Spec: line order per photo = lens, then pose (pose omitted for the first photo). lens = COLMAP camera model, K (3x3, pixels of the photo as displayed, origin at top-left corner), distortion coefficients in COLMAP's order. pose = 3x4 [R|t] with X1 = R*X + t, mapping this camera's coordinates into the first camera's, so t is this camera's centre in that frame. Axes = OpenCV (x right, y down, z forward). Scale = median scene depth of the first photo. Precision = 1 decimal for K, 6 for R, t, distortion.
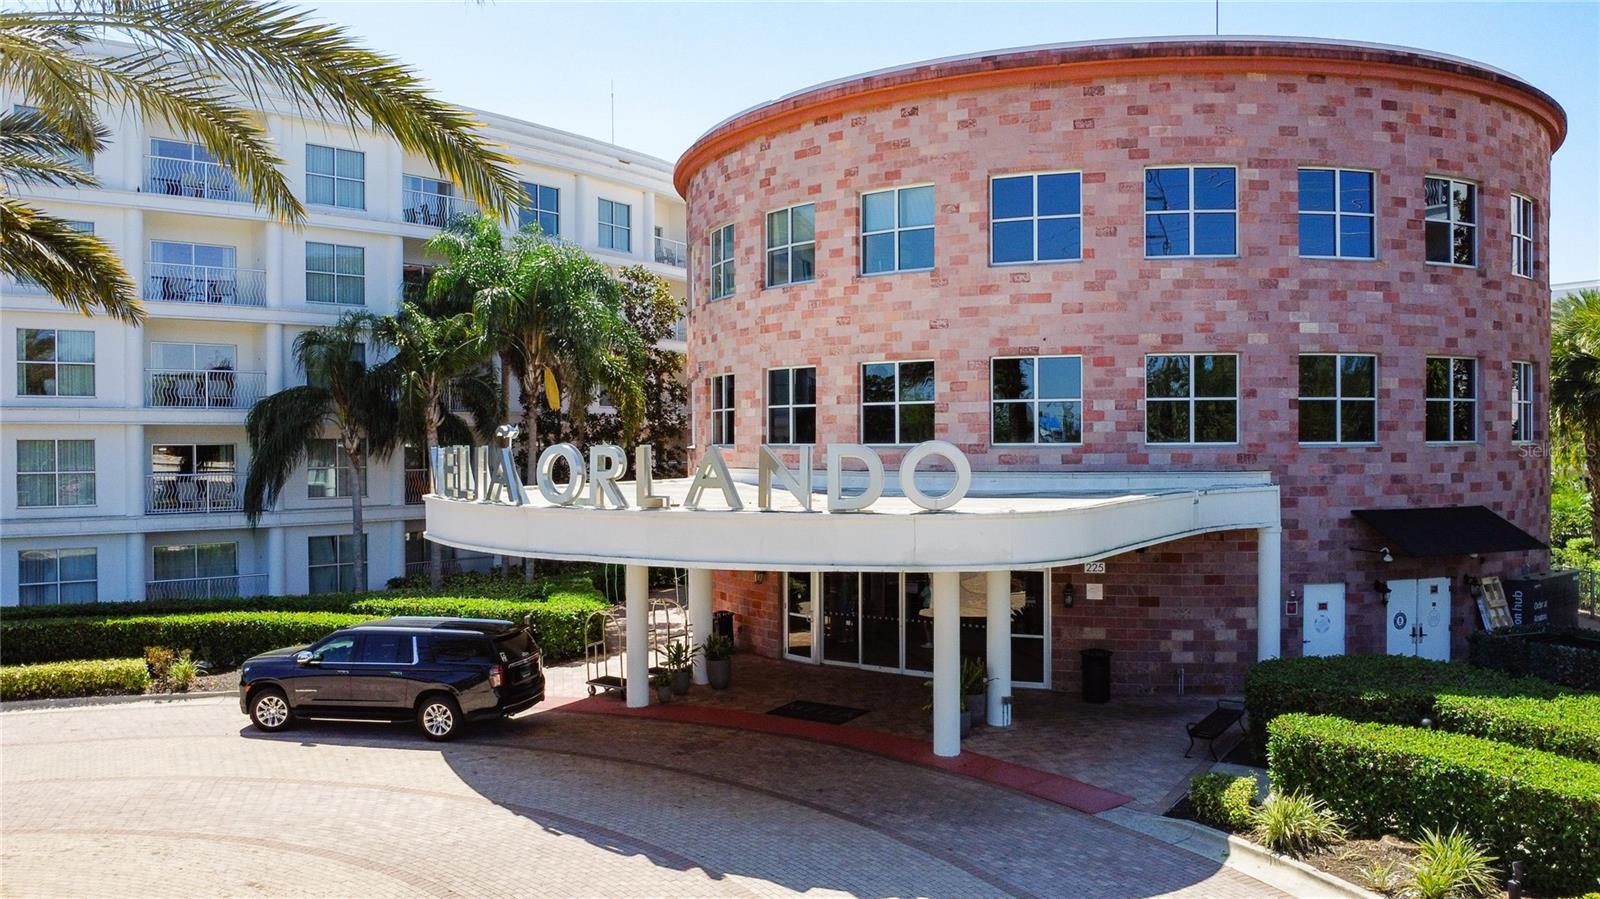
lens RADIAL K [[1175.5, 0, 788.7], [0, 1175.5, 452.6], [0, 0, 1]] dist [-0.006977, -0.000619]
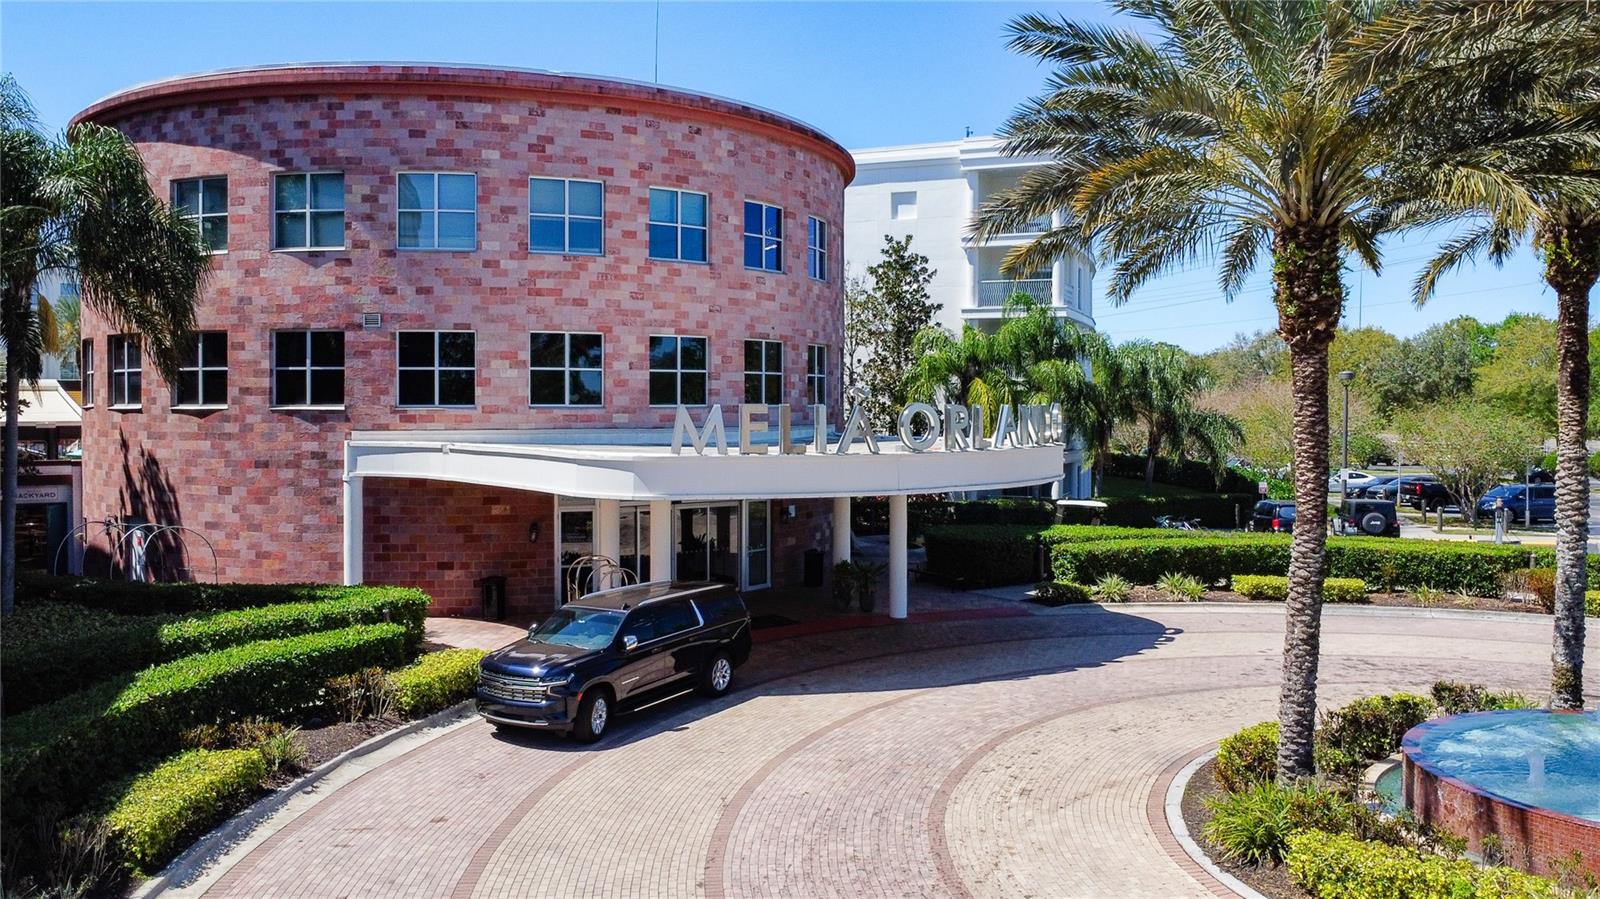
lens RADIAL K [[1175.5, 0, 788.7], [0, 1175.5, 452.6], [0, 0, 1]] dist [-0.006977, -0.000619]
pose [[0.339491, -0.035338, 0.939945, -0.995011], [0.007163, 0.999362, 0.034985, 0.000255], [-0.940582, -0.005144, 0.339527, 0.486287]]
